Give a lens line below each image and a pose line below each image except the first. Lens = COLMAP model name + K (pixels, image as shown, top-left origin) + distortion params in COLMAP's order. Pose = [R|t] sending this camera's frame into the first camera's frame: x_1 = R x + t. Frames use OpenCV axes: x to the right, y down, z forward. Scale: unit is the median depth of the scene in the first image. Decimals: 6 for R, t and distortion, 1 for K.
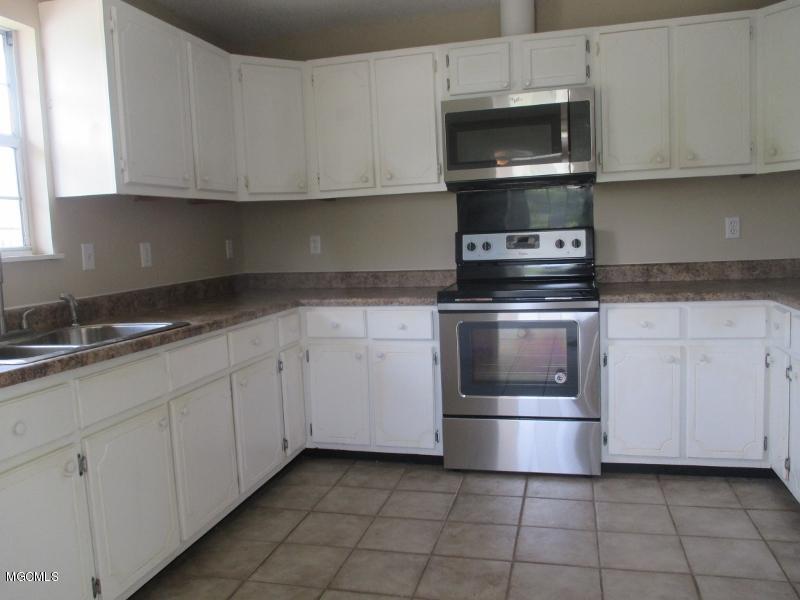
lens RADIAL K [[676.8, 0, 394.6], [0, 676.8, 301.5], [0, 0, 1]] dist [-0.019871, -0.006945]
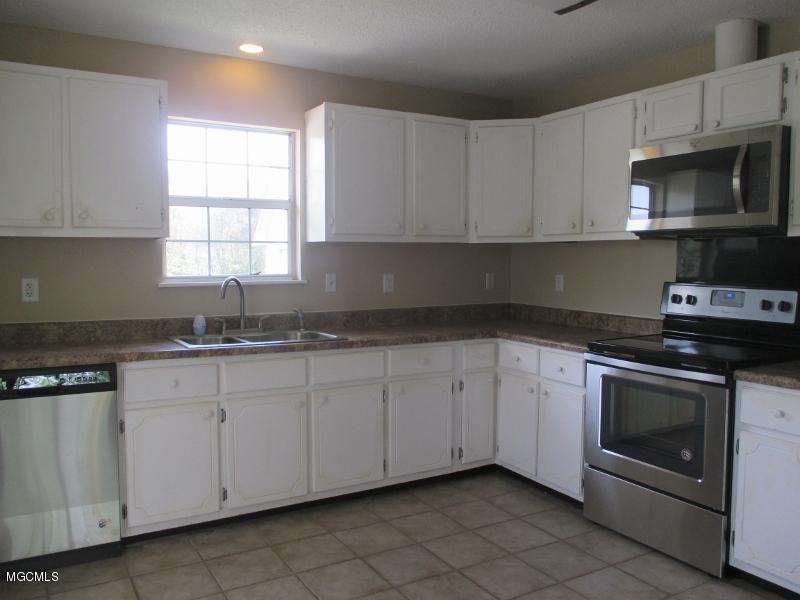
lens RADIAL K [[676.8, 0, 394.6], [0, 676.8, 301.5], [0, 0, 1]] dist [-0.019871, -0.006945]
pose [[0.700467, 0.093762, -0.707499, 0.574849], [-0.103931, 0.994166, 0.028855, -0.073023], [0.706077, 0.053319, 0.706125, 0.081044]]
